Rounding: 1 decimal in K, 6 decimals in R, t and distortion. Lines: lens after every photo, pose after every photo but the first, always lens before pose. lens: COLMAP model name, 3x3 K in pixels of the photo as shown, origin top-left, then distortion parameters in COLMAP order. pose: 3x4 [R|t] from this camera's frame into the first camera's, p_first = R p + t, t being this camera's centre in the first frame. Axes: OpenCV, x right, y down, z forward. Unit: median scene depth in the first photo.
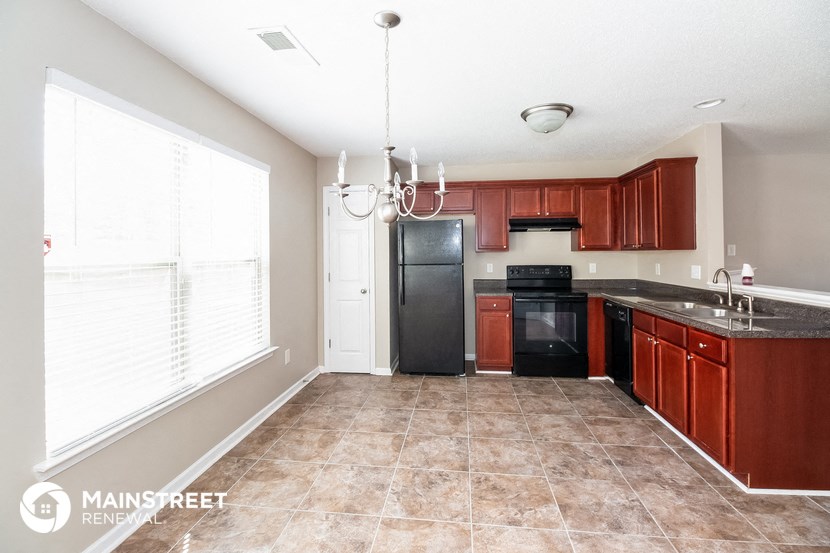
lens RADIAL K [[386.3, 0, 429.8], [0, 386.3, 252.3], [0, 0, 1]] dist [0.000443, -0.007038]
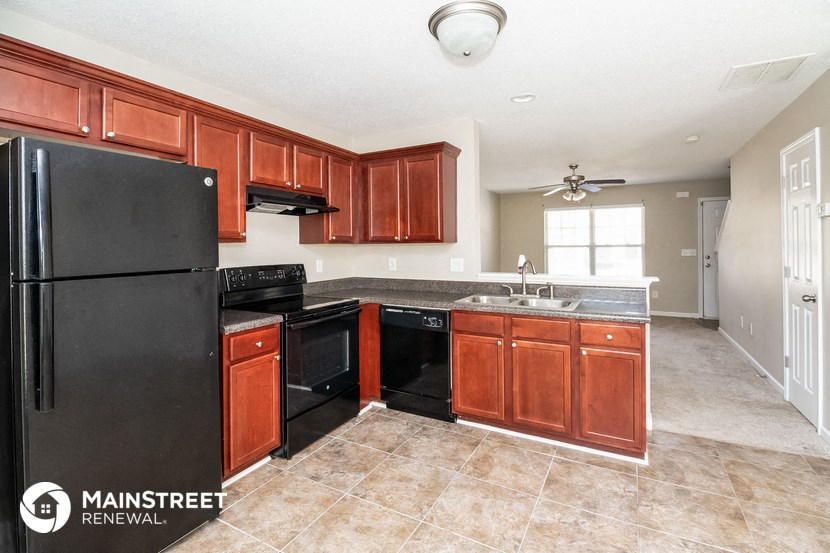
lens RADIAL K [[386.3, 0, 420.4], [0, 386.3, 243.8], [0, 0, 1]] dist [0.000443, -0.007038]
pose [[0.407575, 0.011341, 0.913101, -0.272140], [0.002466, 0.999906, -0.013520, 0.010032], [-0.913168, 0.007762, 0.407509, 0.710689]]
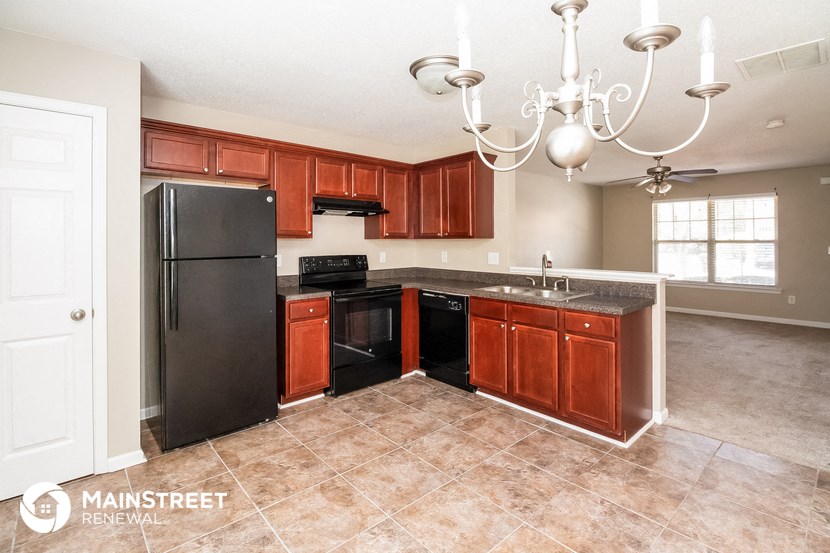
lens RADIAL K [[386.3, 0, 420.2], [0, 386.3, 239.0], [0, 0, 1]] dist [0.000443, -0.007038]
pose [[0.682066, 0.009875, 0.731224, -0.284865], [-0.004800, 0.999948, -0.009027, 0.006239], [-0.731275, 0.002648, 0.682078, 0.410991]]
